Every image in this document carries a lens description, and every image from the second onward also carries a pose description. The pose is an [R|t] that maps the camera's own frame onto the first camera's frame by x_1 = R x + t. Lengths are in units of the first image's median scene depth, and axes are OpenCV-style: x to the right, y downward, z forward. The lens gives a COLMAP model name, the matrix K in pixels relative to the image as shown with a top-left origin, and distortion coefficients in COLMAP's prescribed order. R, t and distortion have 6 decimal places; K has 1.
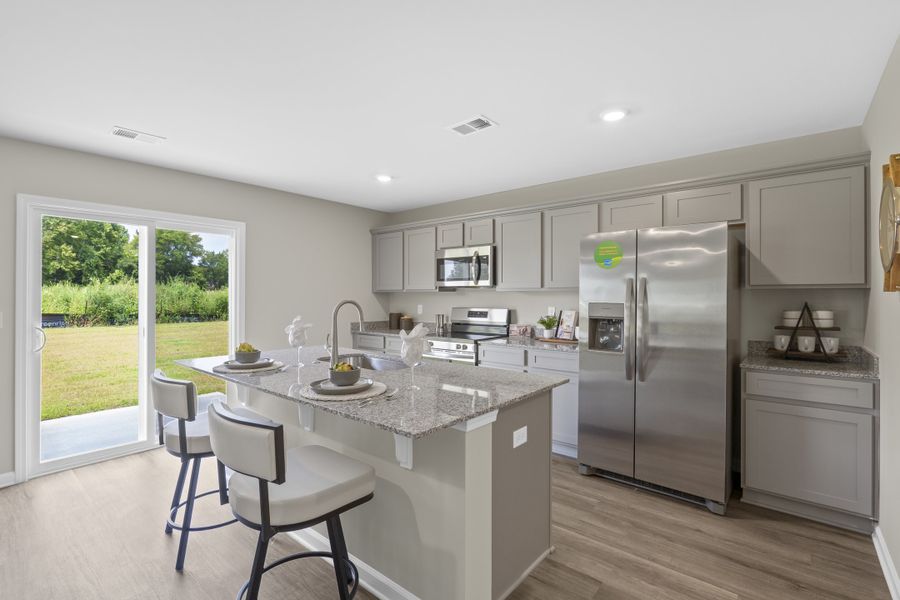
lens RADIAL K [[415.3, 0, 449.0], [0, 415.3, 295.0], [0, 0, 1]] dist [-0.002567, -0.000731]
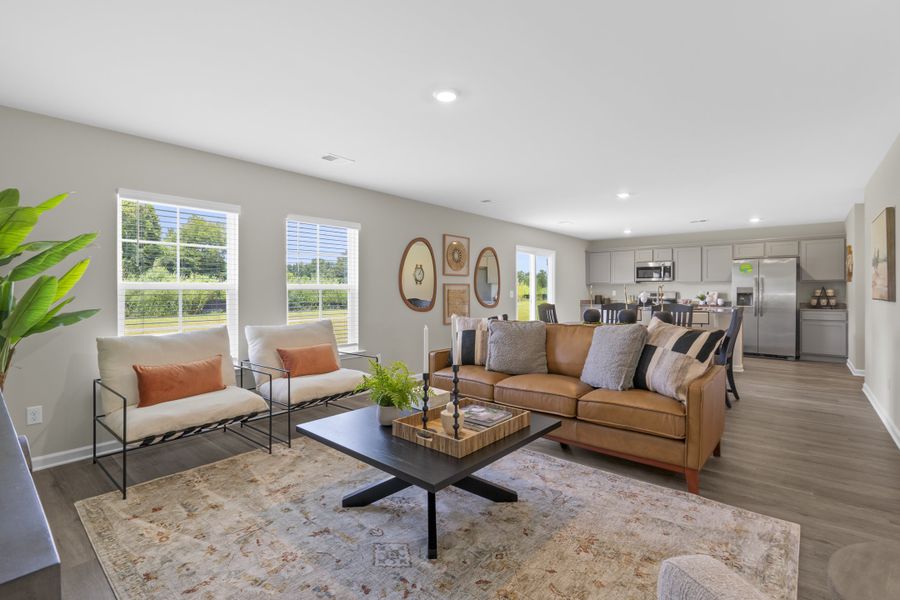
lens RADIAL K [[415.3, 0, 449.0], [0, 415.3, 295.0], [0, 0, 1]] dist [-0.002567, -0.000731]
pose [[0.999998, -0.000057, -0.002034, -1.507219], [0.000079, 0.999944, 0.010556, 0.041848], [0.002033, -0.010556, 0.999942, -1.632333]]
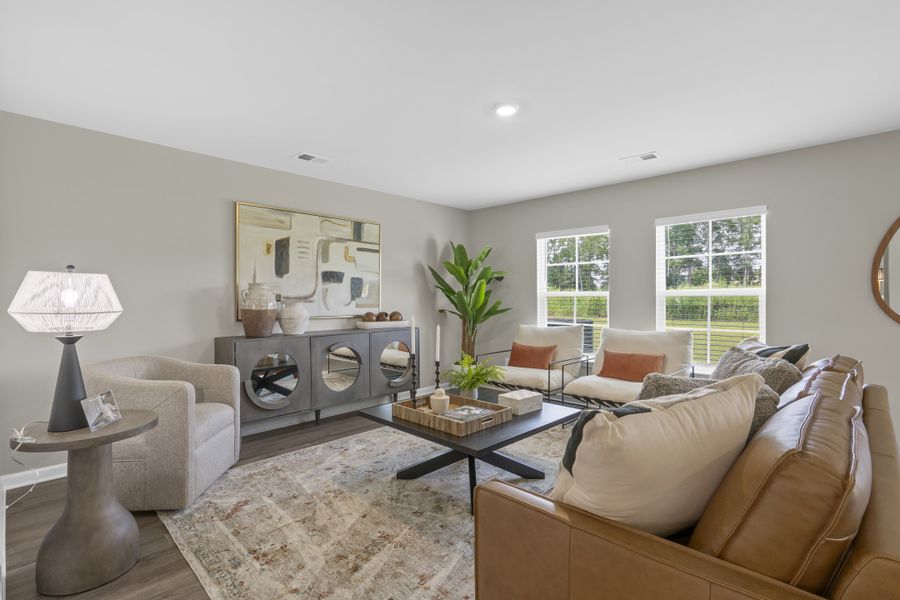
lens RADIAL K [[428.6, 0, 450.0], [0, 428.6, 300.0], [0, 0, 1]] dist [-0.000603, -0.000089]
pose [[-0.067822, 0.007887, -0.997666, -0.591731], [0.003833, 0.999963, 0.007644, 0.037245], [0.997690, -0.003306, -0.067850, -0.836473]]
